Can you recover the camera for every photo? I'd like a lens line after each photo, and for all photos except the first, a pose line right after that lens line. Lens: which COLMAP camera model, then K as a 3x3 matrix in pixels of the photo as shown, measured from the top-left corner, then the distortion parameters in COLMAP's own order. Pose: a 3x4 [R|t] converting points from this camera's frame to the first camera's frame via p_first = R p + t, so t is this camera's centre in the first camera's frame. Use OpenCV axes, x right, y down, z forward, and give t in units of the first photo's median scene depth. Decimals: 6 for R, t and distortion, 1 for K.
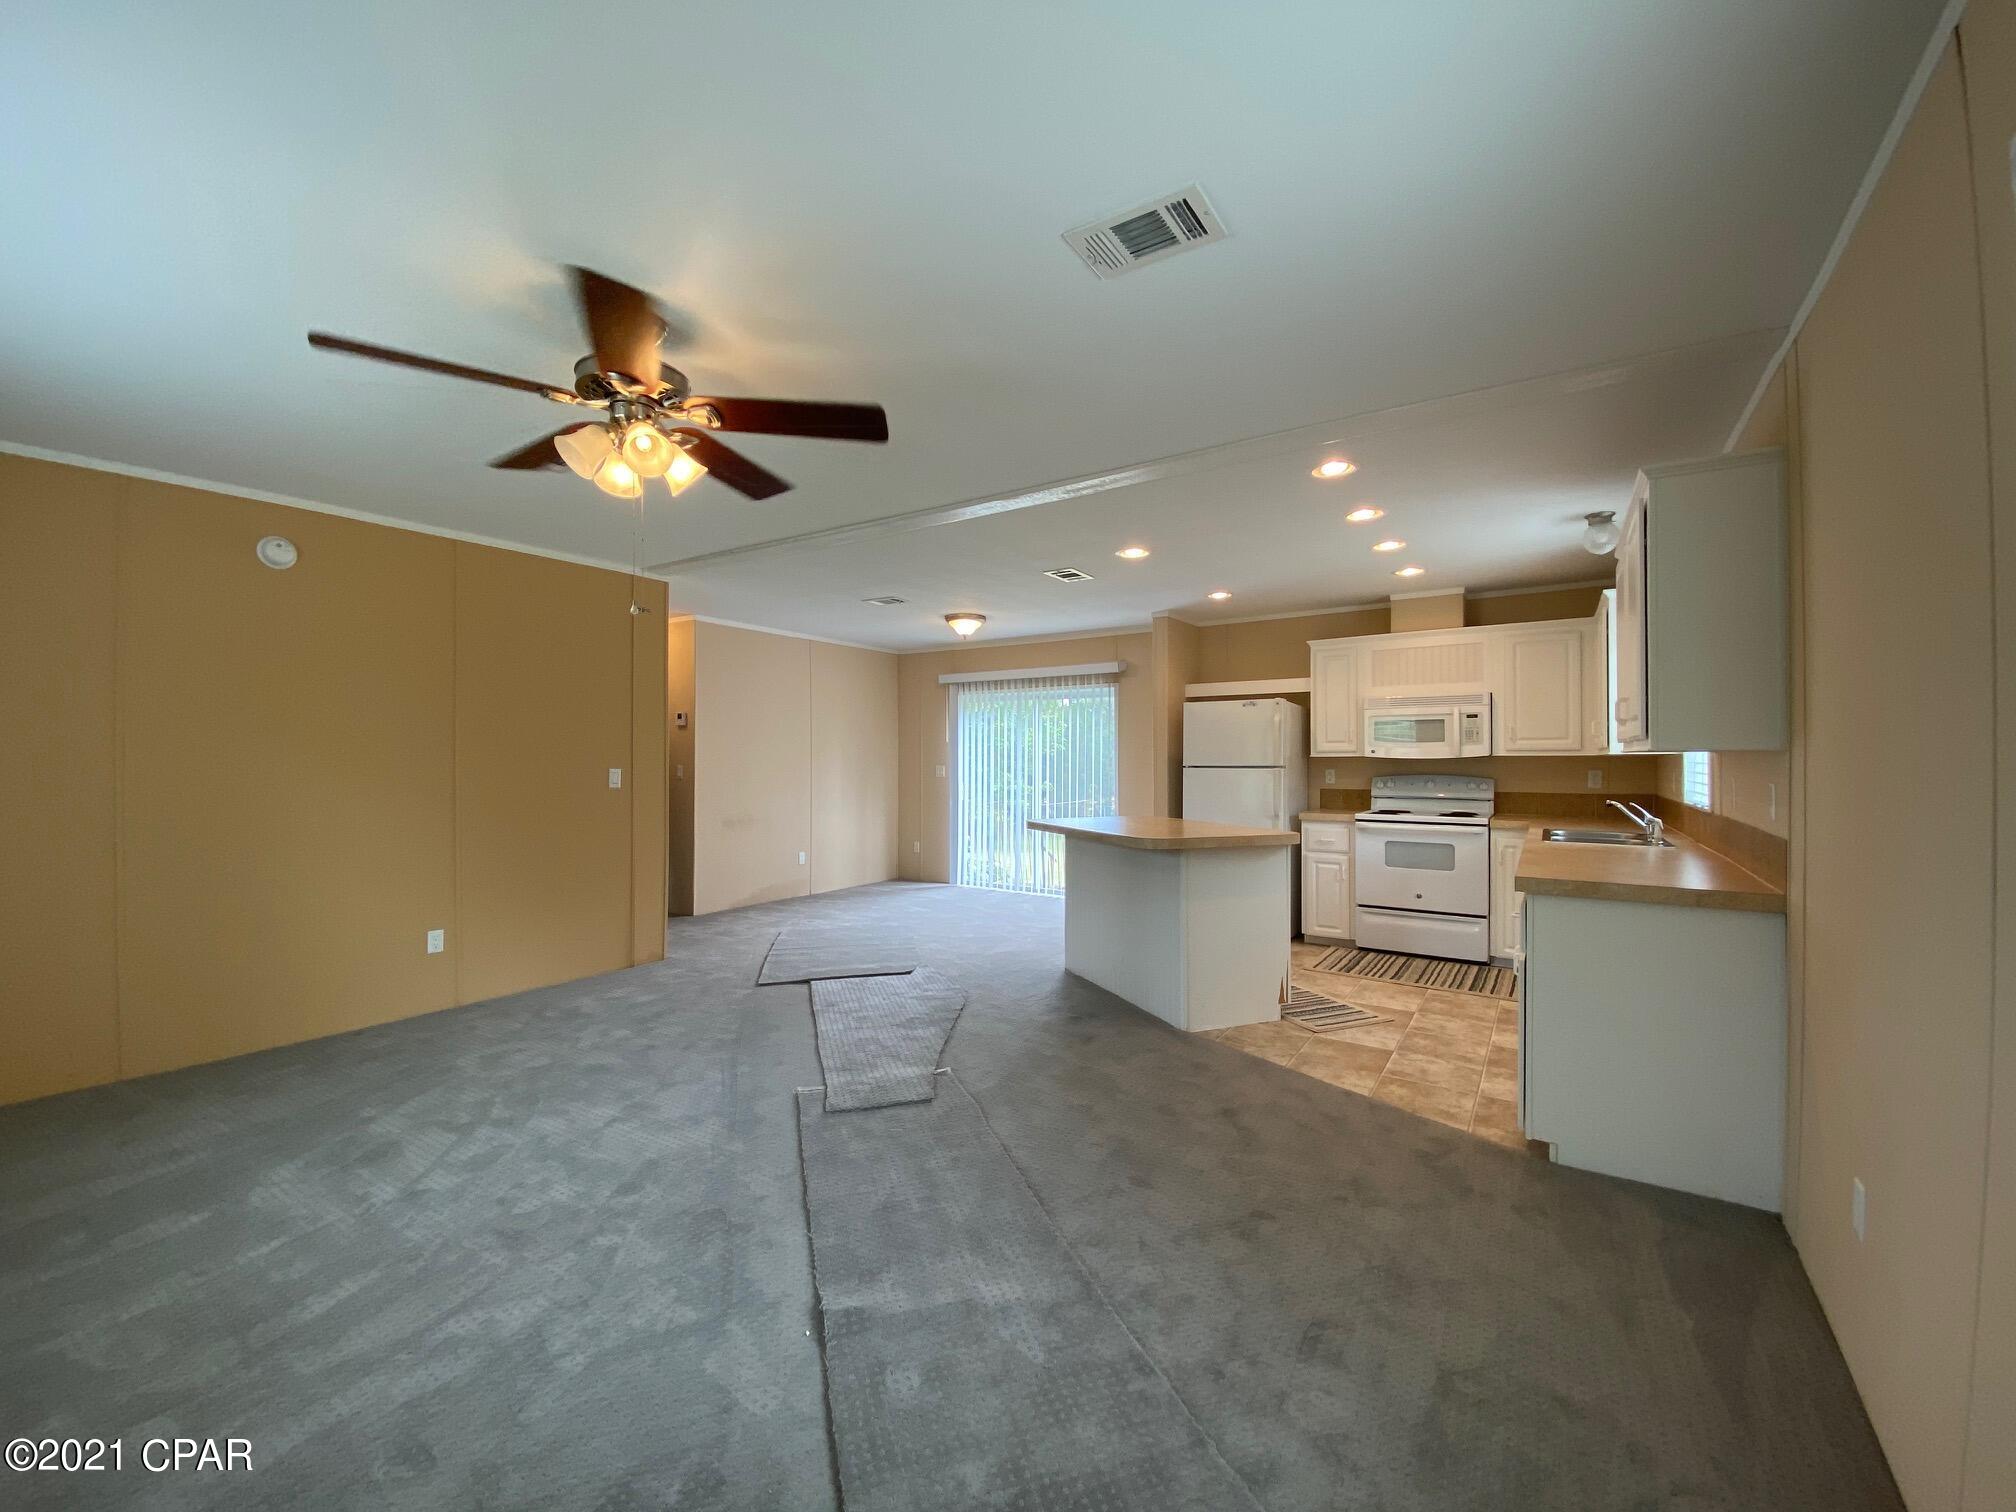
lens RADIAL K [[813.6, 0, 987.9], [0, 813.6, 764.9], [0, 0, 1]] dist [0.010477, -0.013562]
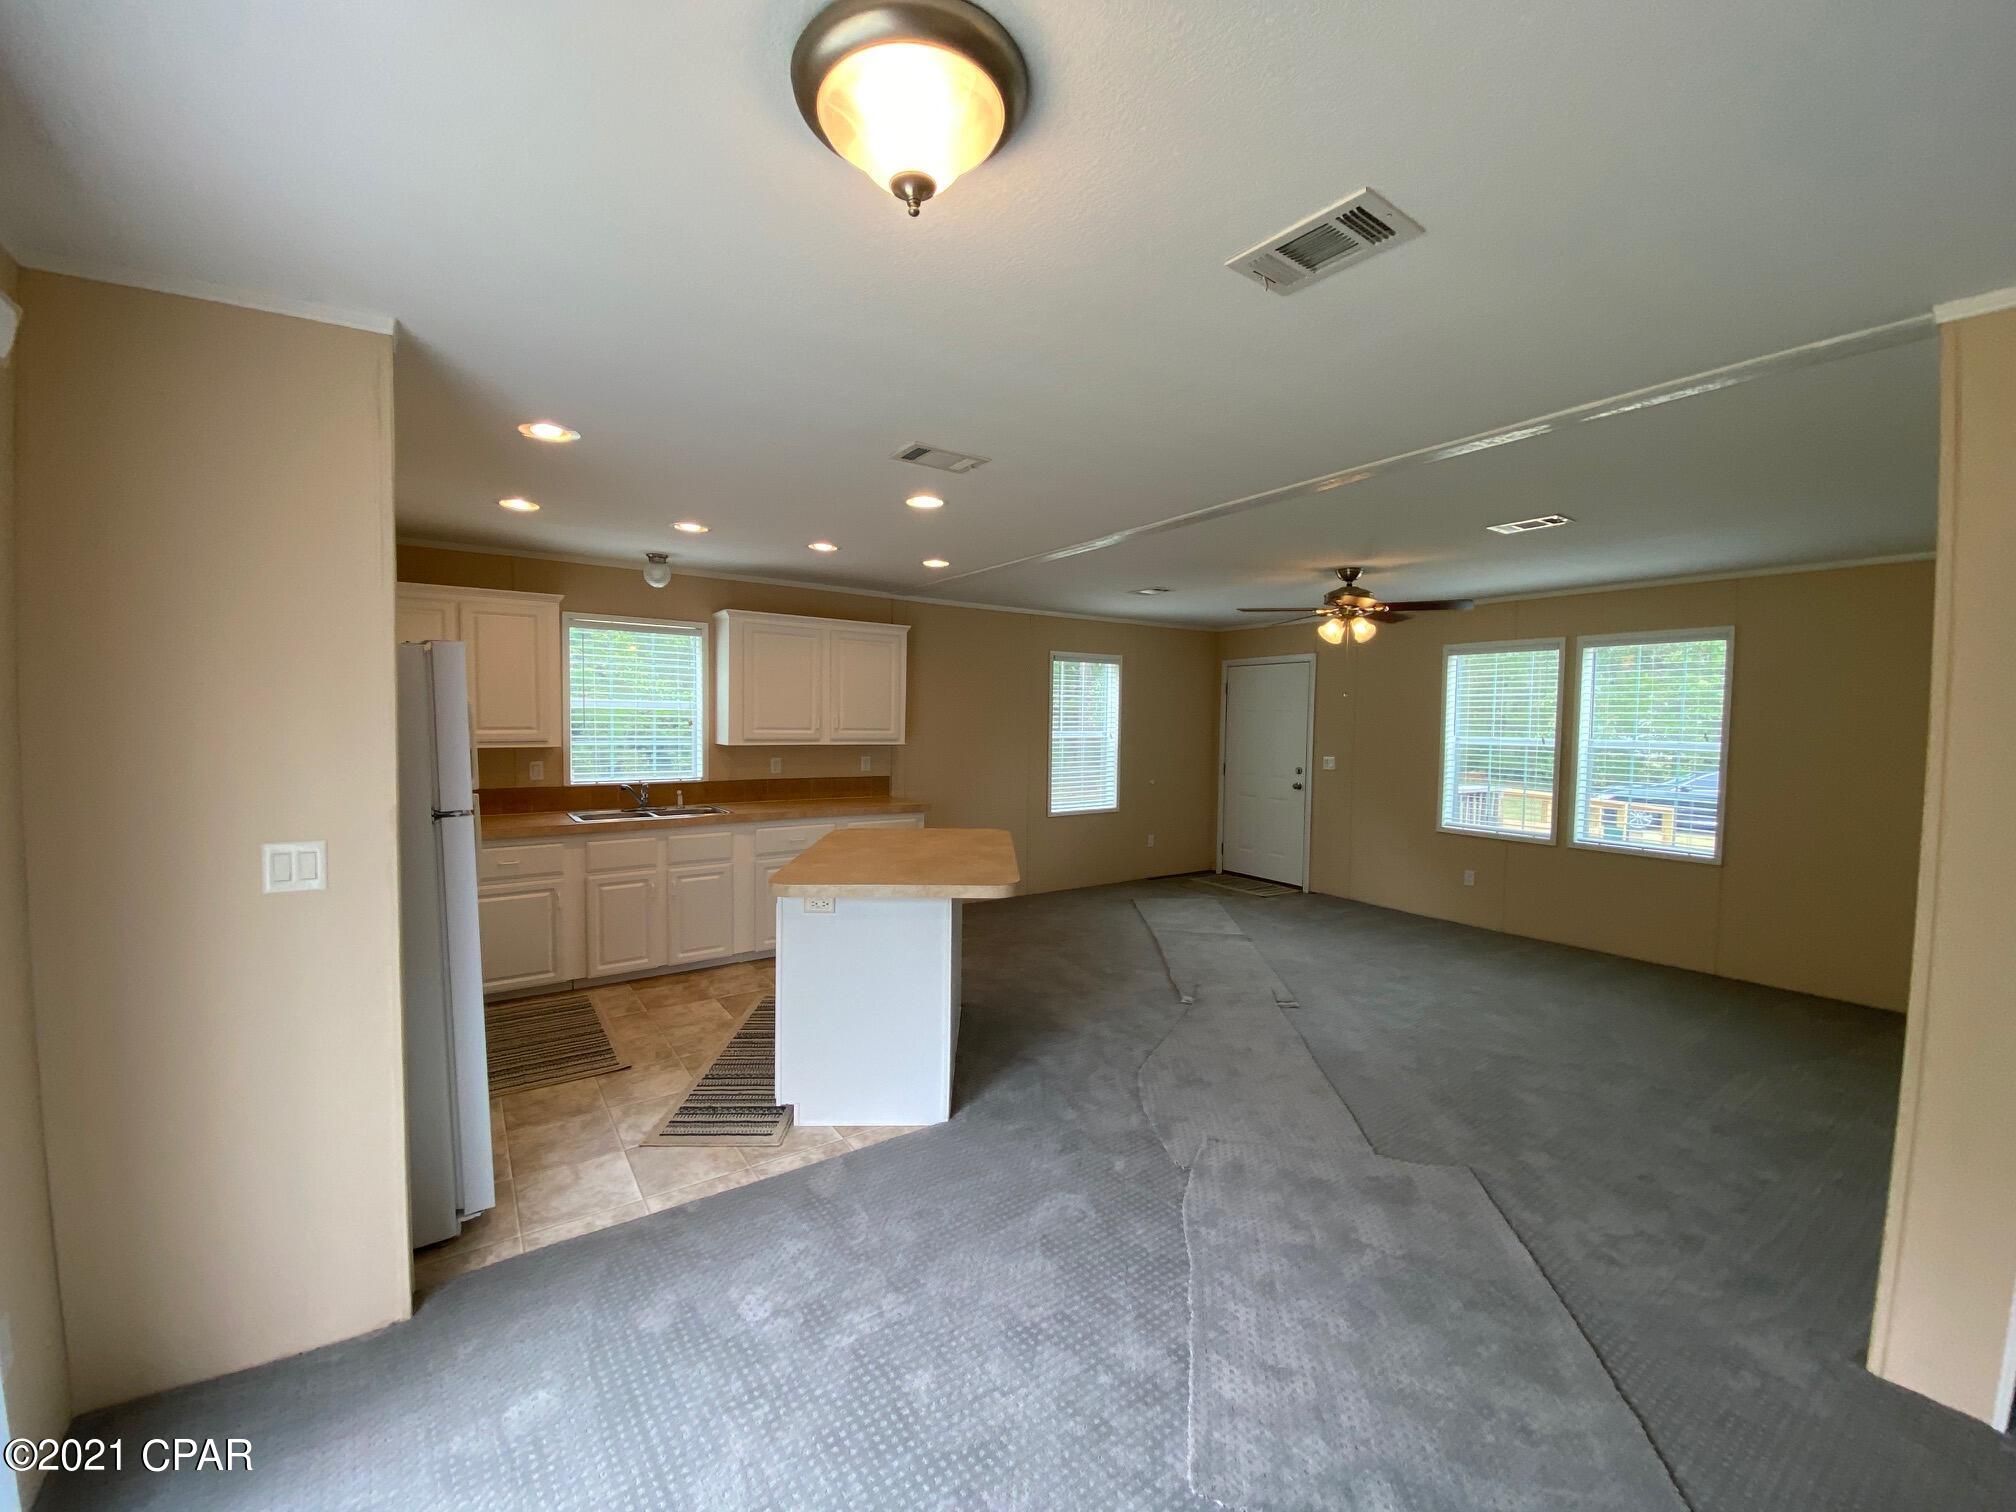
lens RADIAL K [[813.6, 0, 1006.8], [0, 813.6, 757.7], [0, 0, 1]] dist [0.010477, -0.013562]
pose [[-0.935347, -0.033263, 0.352165, -0.140895], [-0.014206, 0.998298, 0.056561, -0.053873], [-0.353447, 0.047901, -0.934227, 1.417317]]
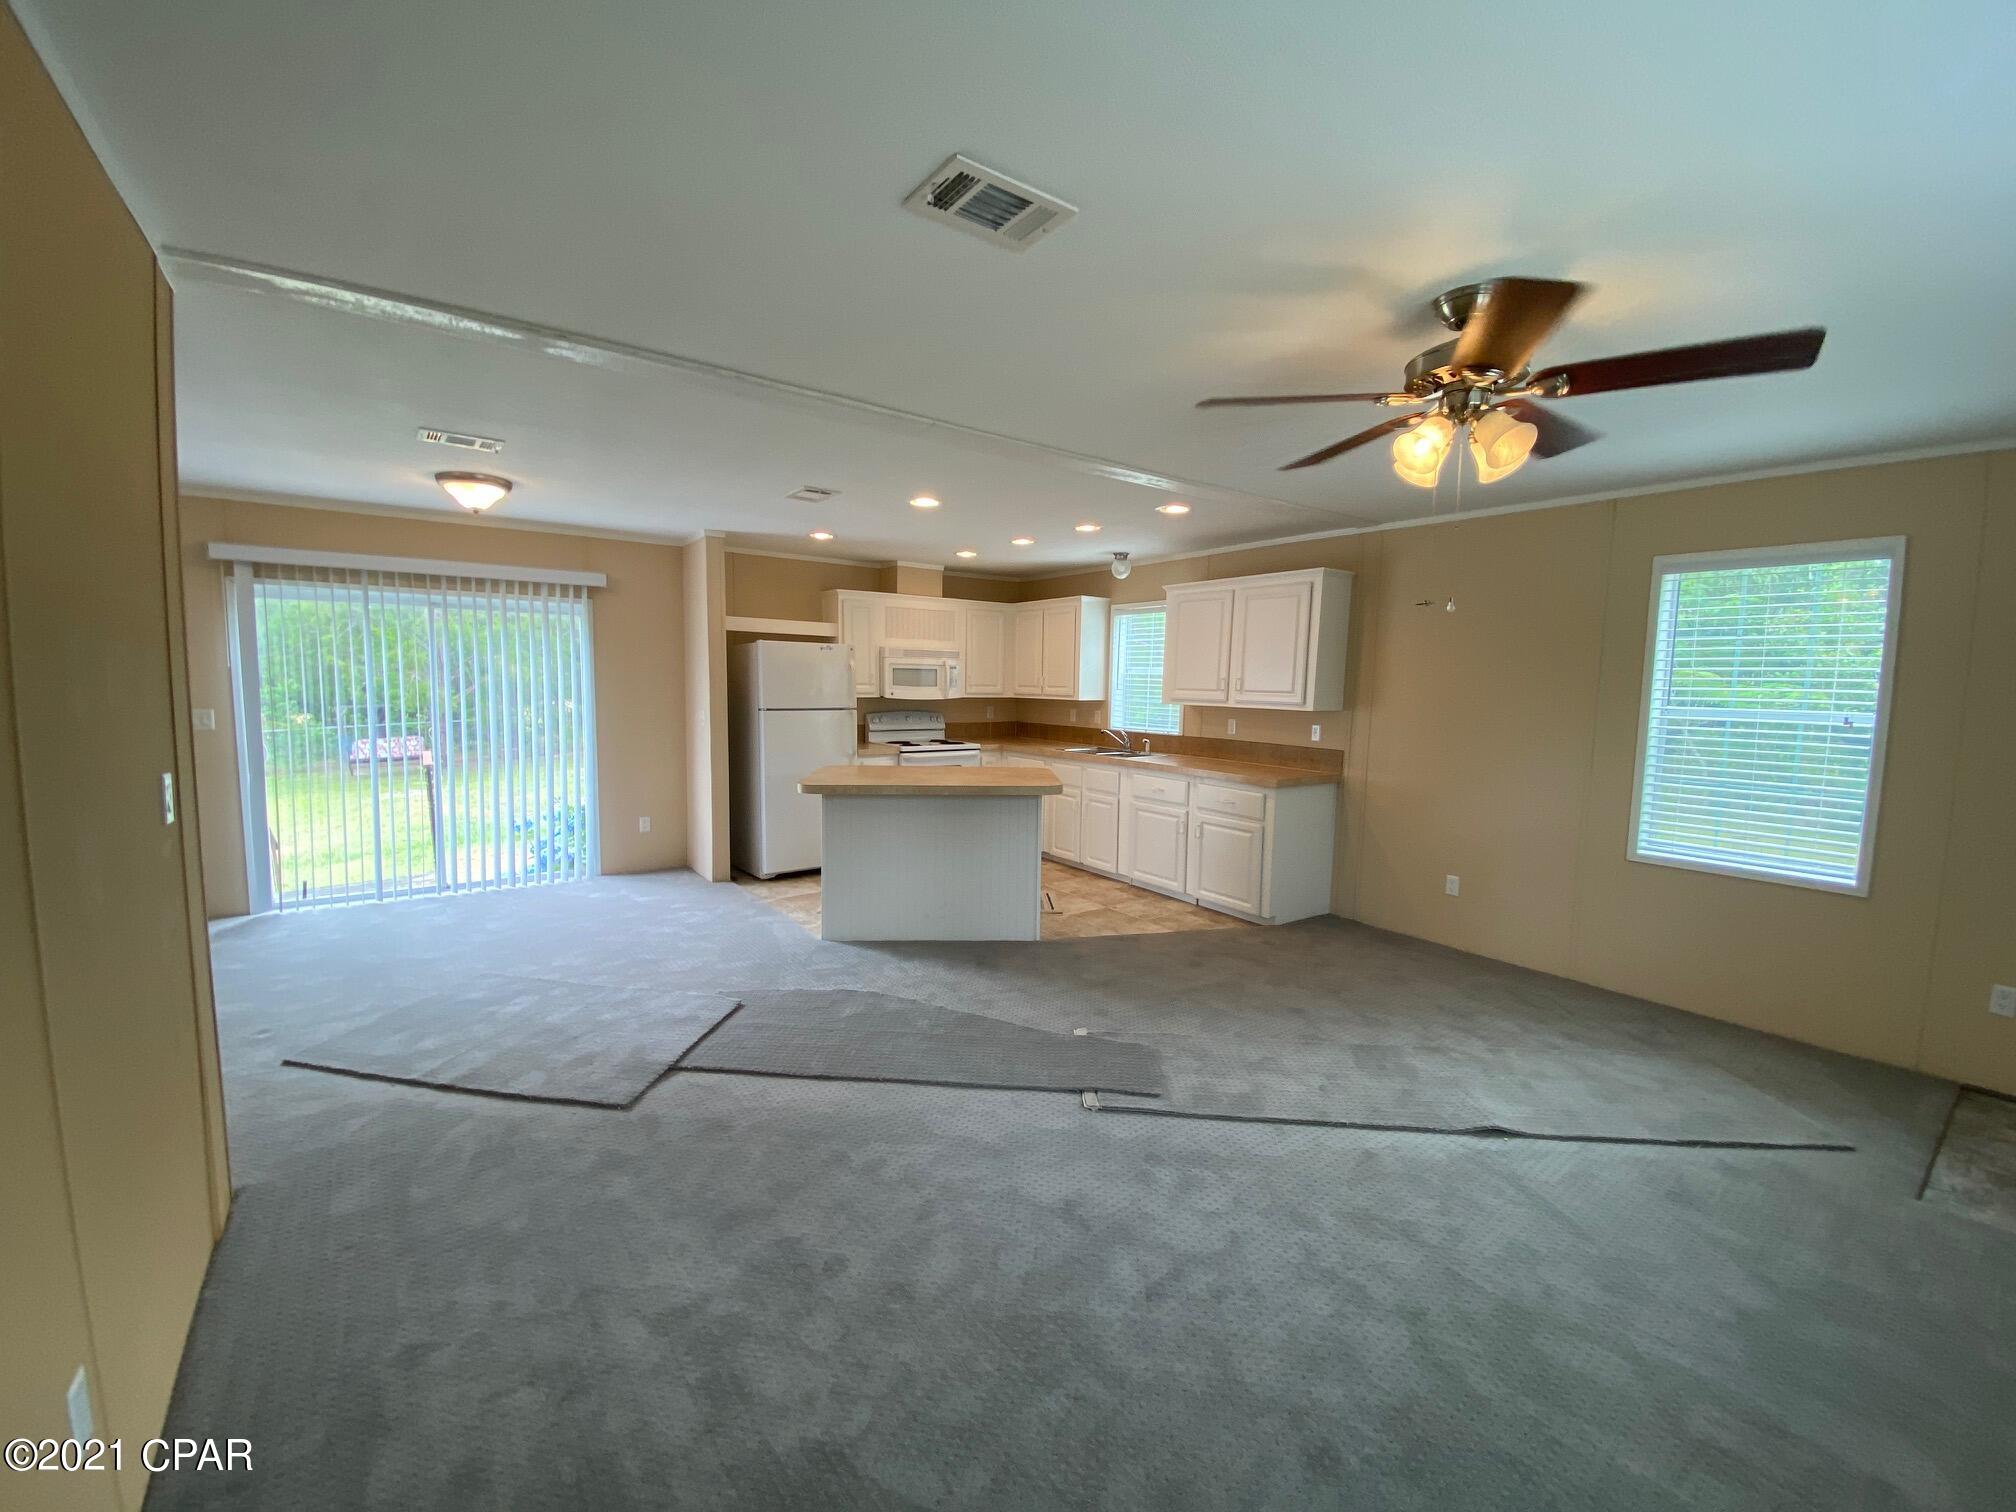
lens RADIAL K [[813.6, 0, 1016.3], [0, 813.6, 755.8], [0, 0, 1]] dist [0.010477, -0.013562]
pose [[0.325224, -0.081125, 0.942151, -0.617439], [-0.012552, 0.995855, 0.090082, -0.036104], [-0.945554, -0.041123, 0.322858, 0.466763]]
